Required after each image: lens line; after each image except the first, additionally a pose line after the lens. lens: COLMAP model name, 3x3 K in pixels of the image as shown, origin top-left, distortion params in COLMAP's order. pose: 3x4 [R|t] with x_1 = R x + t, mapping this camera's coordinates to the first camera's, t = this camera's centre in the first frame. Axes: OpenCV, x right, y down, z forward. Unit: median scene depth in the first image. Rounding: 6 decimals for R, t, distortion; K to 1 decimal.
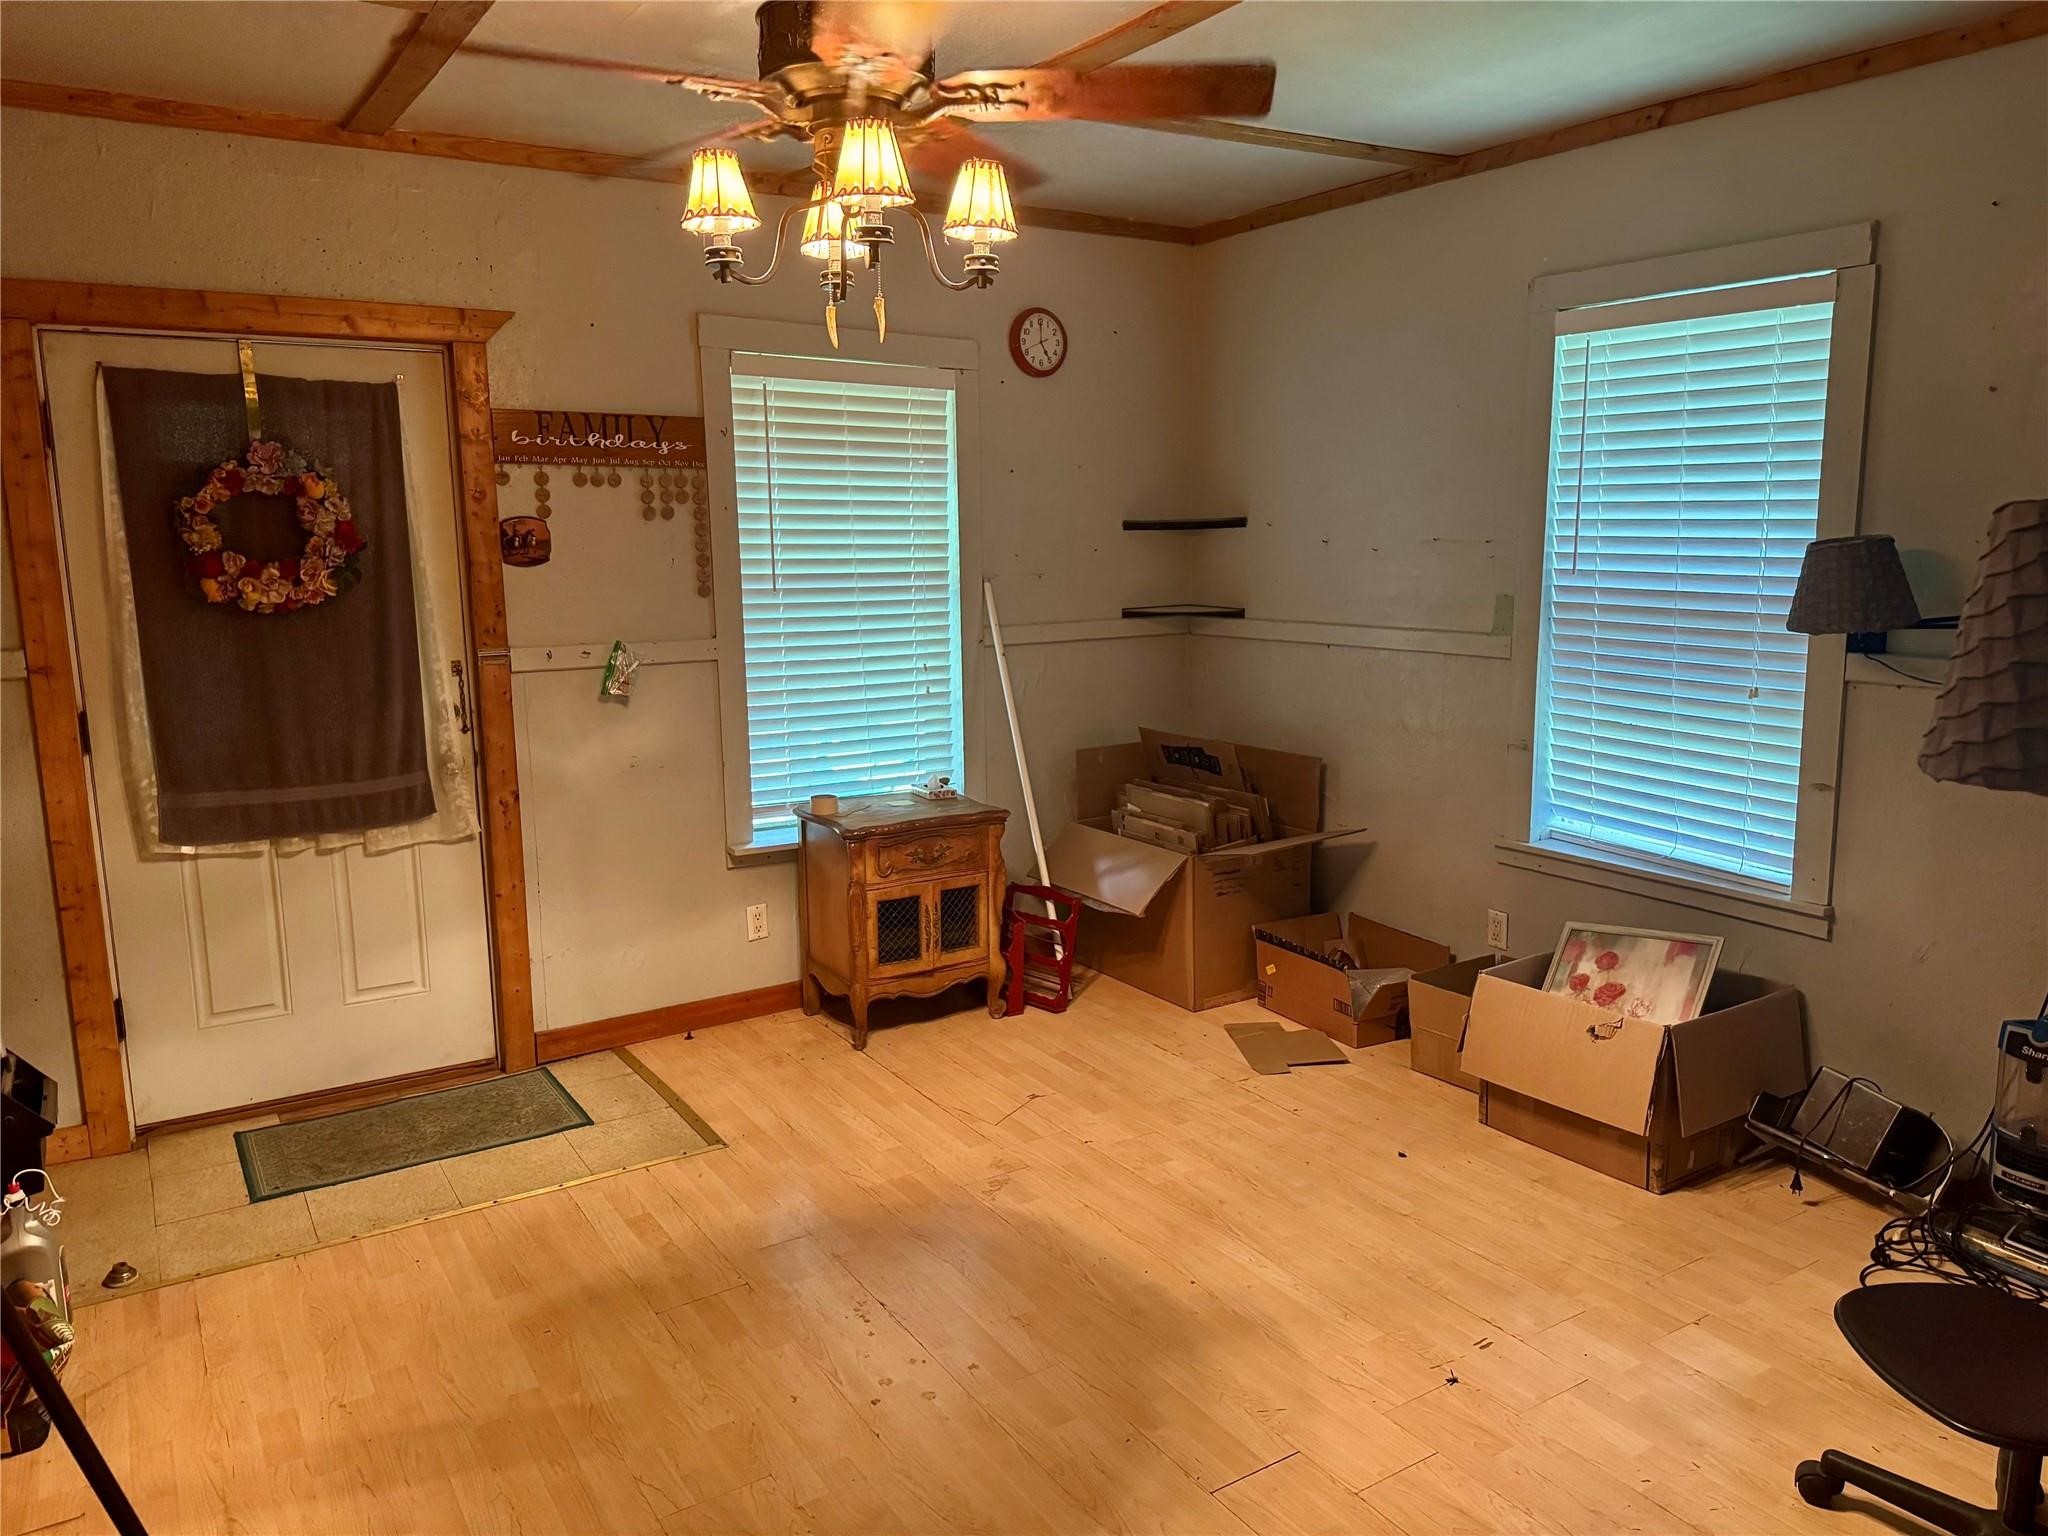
lens RADIAL K [[1417.6, 0, 1024.0], [0, 1417.6, 768.0], [0, 0, 1]] dist [0.154672, -0.221120]
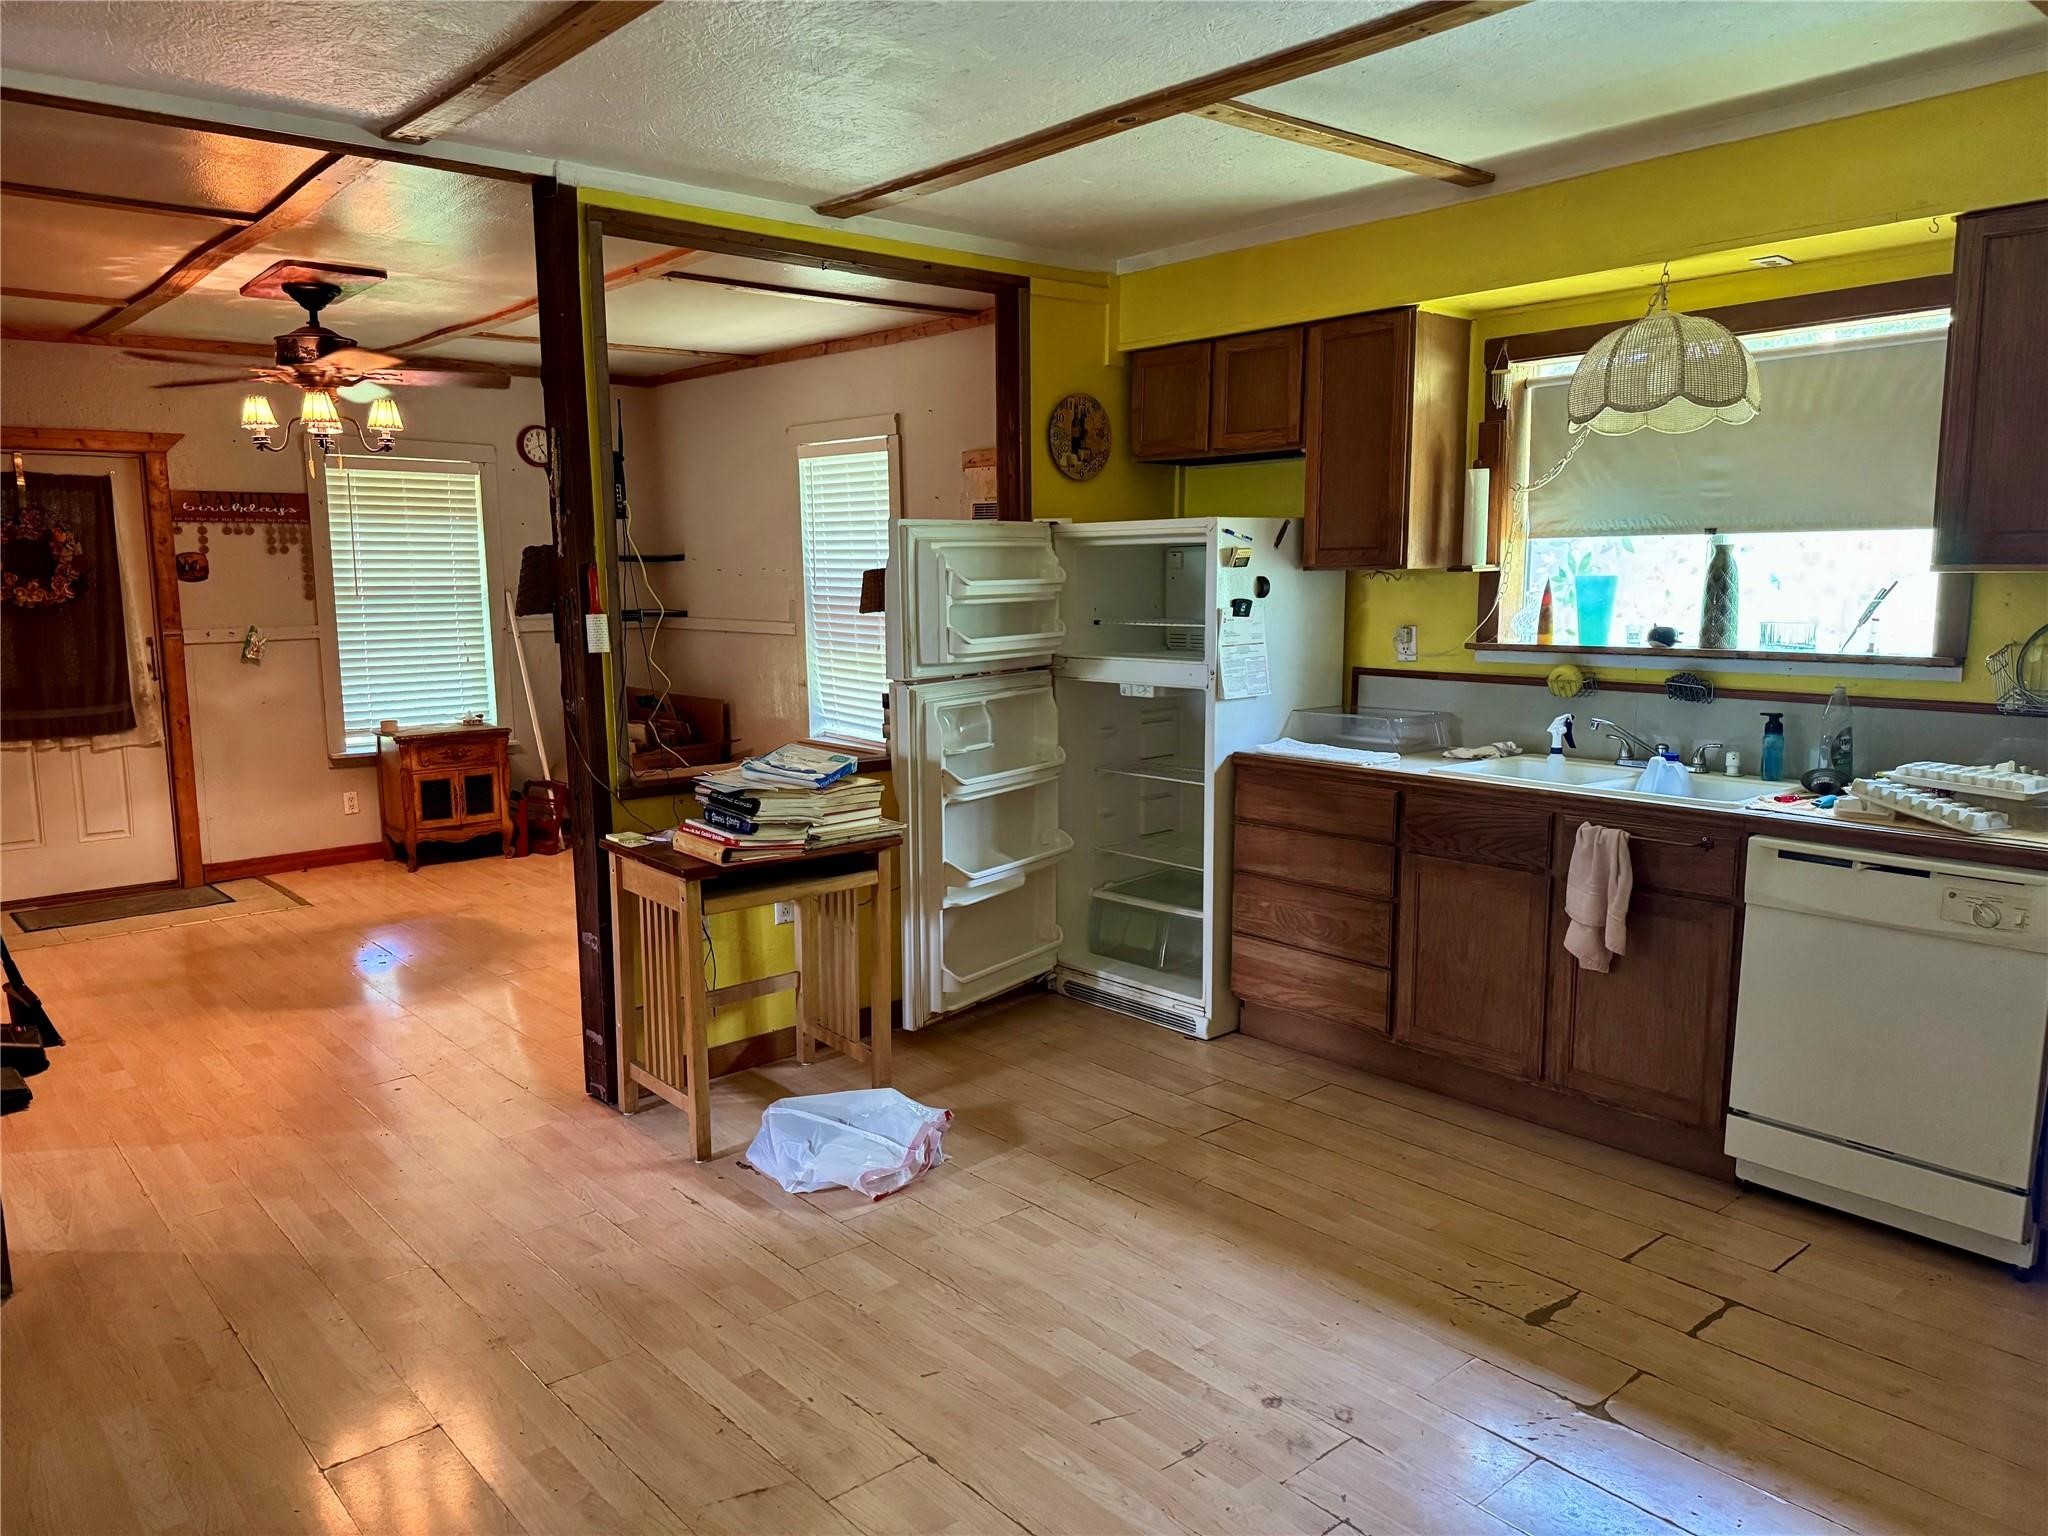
lens RADIAL K [[1458.0, 0, 1016.6], [0, 1458.0, 760.2], [0, 0, 1]] dist [0.030420, -0.004334]
pose [[0.990131, -0.016965, 0.139111, 0.362095], [0.021019, 0.999395, -0.027726, 0.135655], [-0.138557, 0.030376, 0.989889, -0.823901]]
